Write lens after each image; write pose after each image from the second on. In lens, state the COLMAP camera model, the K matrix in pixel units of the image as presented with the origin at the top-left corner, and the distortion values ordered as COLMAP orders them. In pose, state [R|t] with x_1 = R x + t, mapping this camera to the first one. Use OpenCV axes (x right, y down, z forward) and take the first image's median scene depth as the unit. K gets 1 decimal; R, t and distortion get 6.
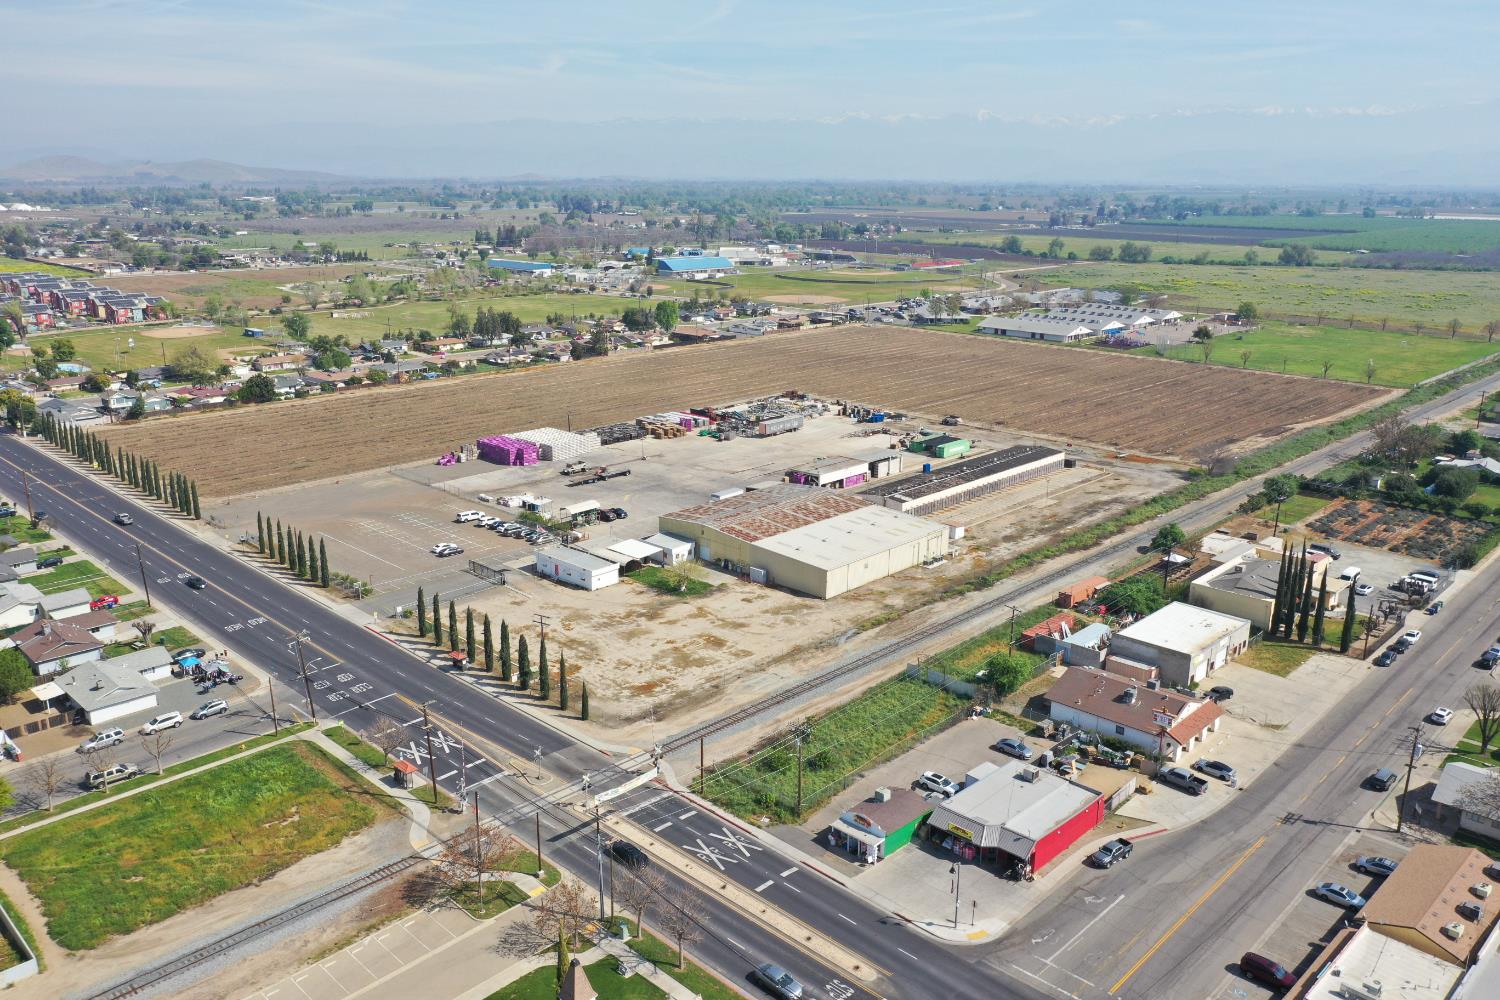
lens RADIAL K [[1166.9, 0, 750.0], [0, 1166.9, 500.0], [0, 0, 1]] dist [-0.009966, 0.003222]
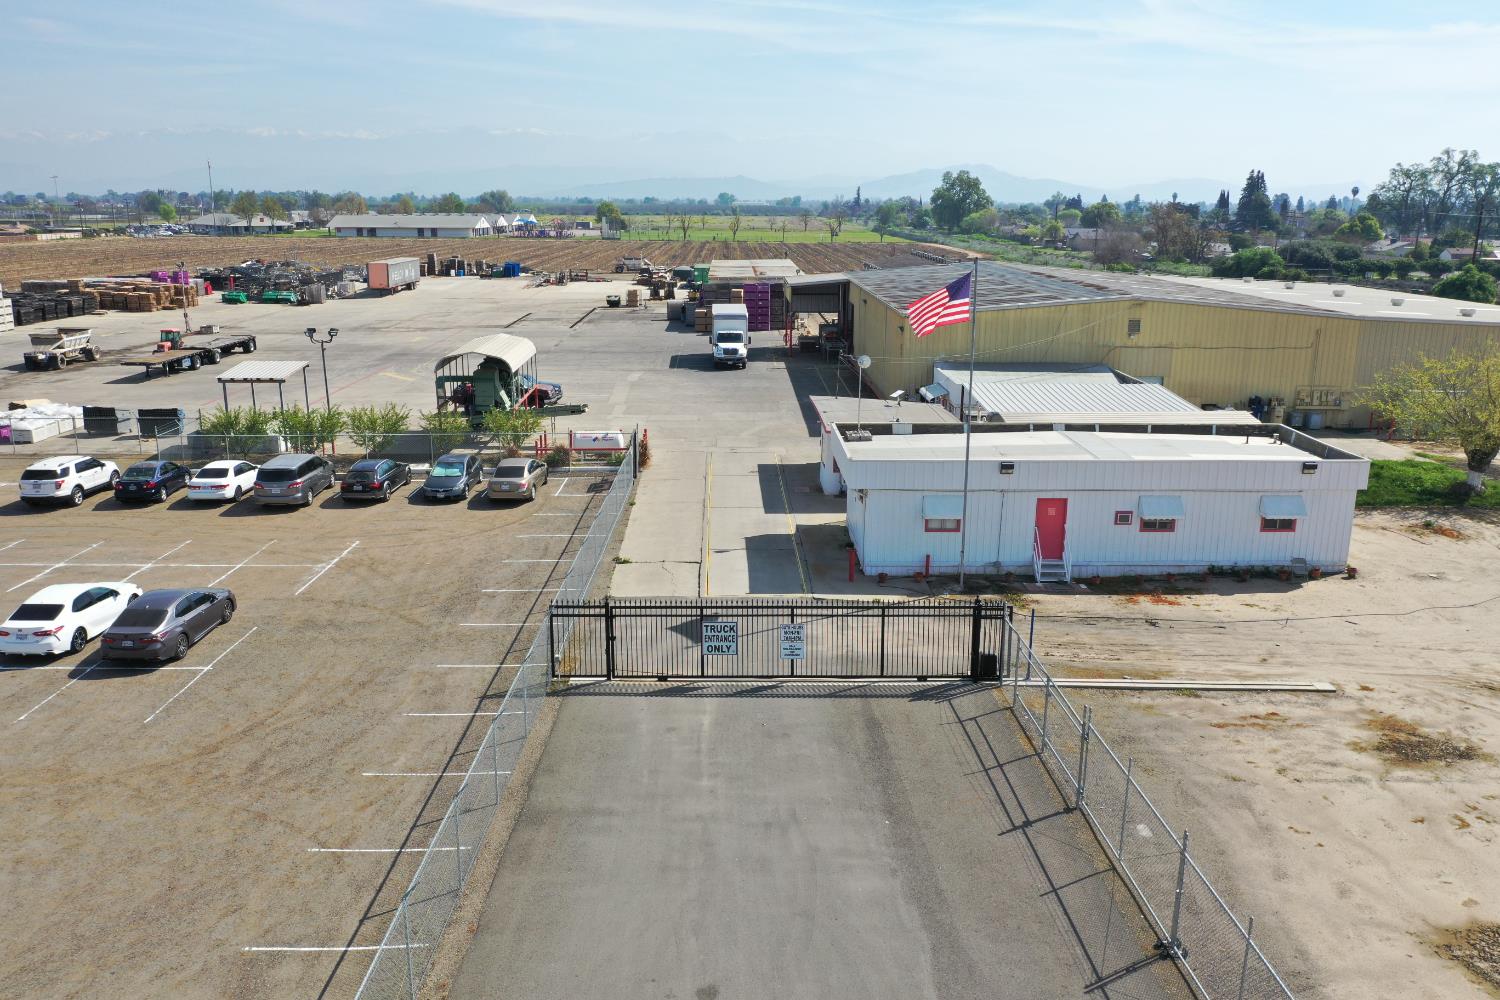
lens RADIAL K [[1166.9, 0, 750.0], [0, 1166.9, 500.0], [0, 0, 1]] dist [-0.009966, 0.003222]
pose [[0.711707, -0.175030, 0.680322, -0.290195], [0.185280, 0.980940, 0.058544, 0.033237], [-0.677602, 0.084383, 0.730571, 0.814922]]
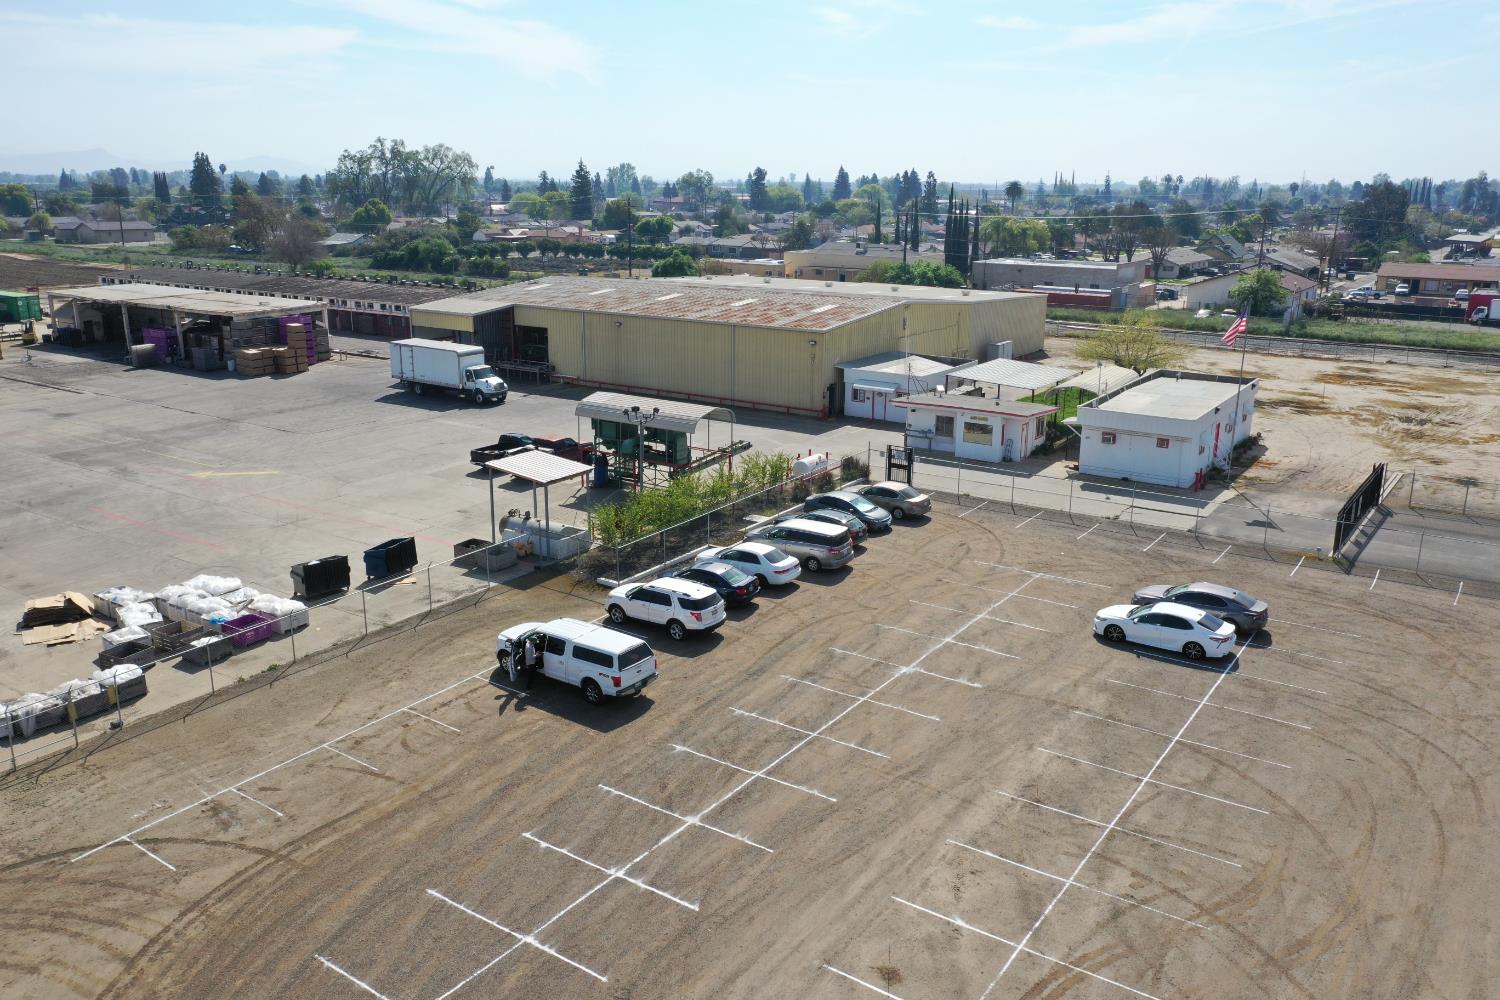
lens RADIAL K [[1166.9, 0, 750.0], [0, 1166.9, 500.0], [0, 0, 1]] dist [-0.009966, 0.003222]
pose [[-0.162227, -0.268362, 0.949560, -0.411437], [0.256864, 0.917646, 0.303227, -0.049945], [-0.952735, 0.293099, -0.079935, 1.044894]]
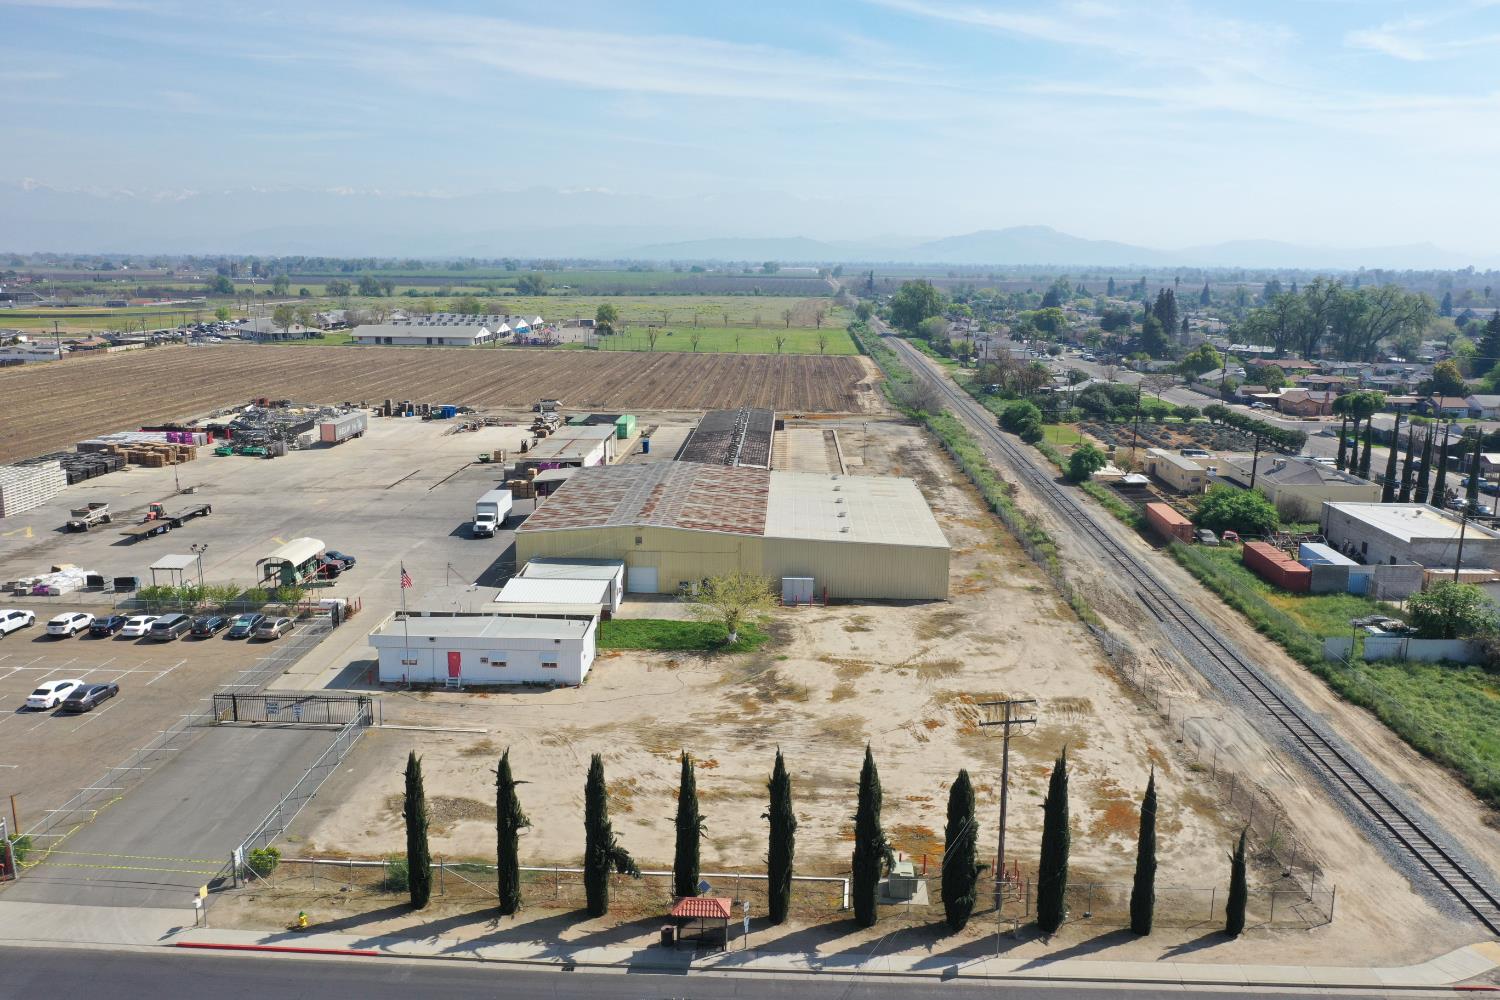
lens RADIAL K [[1166.9, 0, 750.0], [0, 1166.9, 500.0], [0, 0, 1]] dist [-0.009966, 0.003222]
pose [[0.747572, -0.131993, 0.650933, -0.323865], [0.171496, 0.985181, 0.002814, 0.015978], [-0.641658, 0.109529, 0.759130, 0.538014]]
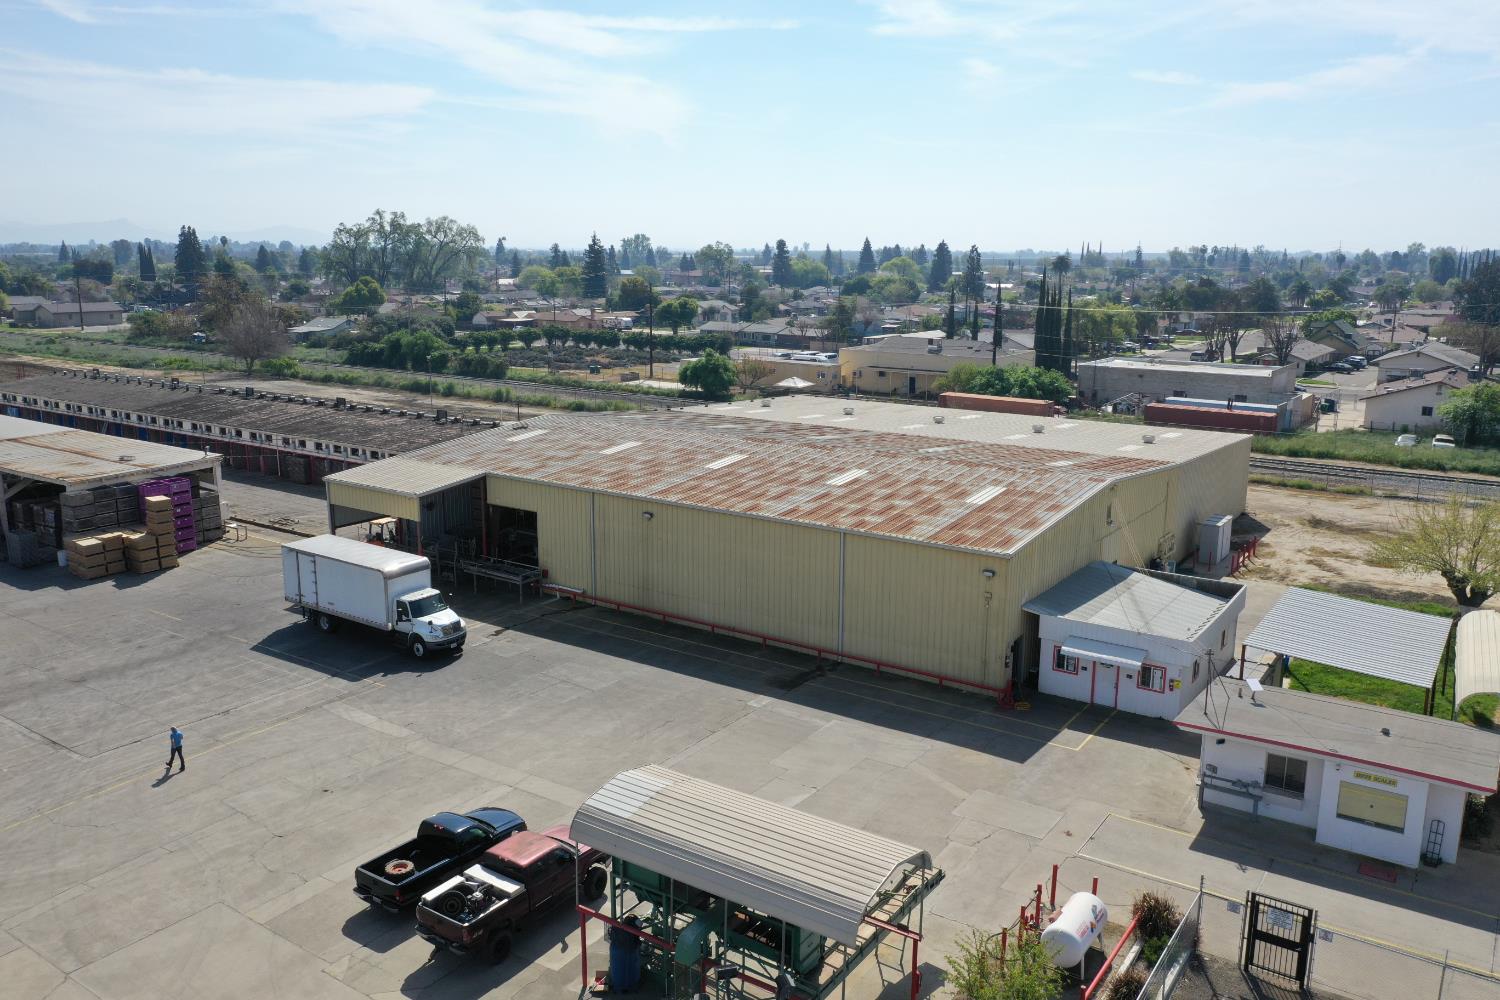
lens RADIAL K [[1166.9, 0, 750.0], [0, 1166.9, 500.0], [0, 0, 1]] dist [-0.009966, 0.003222]
pose [[-0.152823, -0.215581, 0.964453, -0.249914], [0.259035, 0.933057, 0.249609, -0.055429], [-0.953701, 0.287974, -0.086750, 1.038171]]
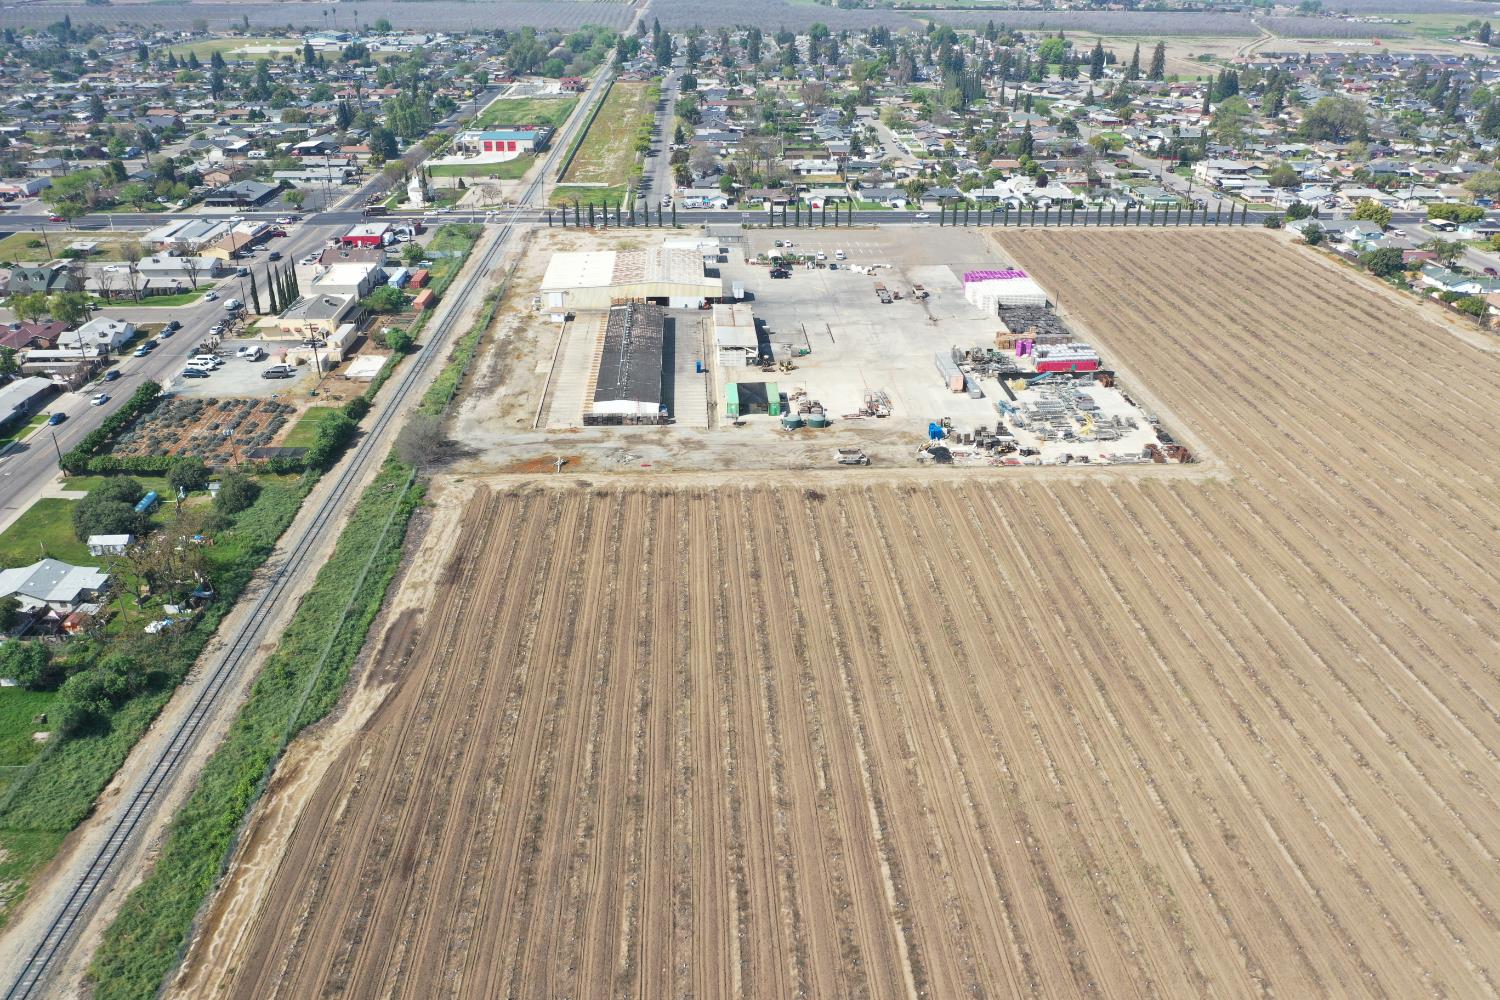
lens RADIAL K [[1166.9, 0, 750.0], [0, 1166.9, 500.0], [0, 0, 1]] dist [-0.009966, 0.003222]
pose [[-0.684490, 0.309735, -0.659953, 0.942135], [-0.206949, 0.785463, 0.583284, -0.605409], [0.699032, 0.535829, -0.473542, 1.882203]]
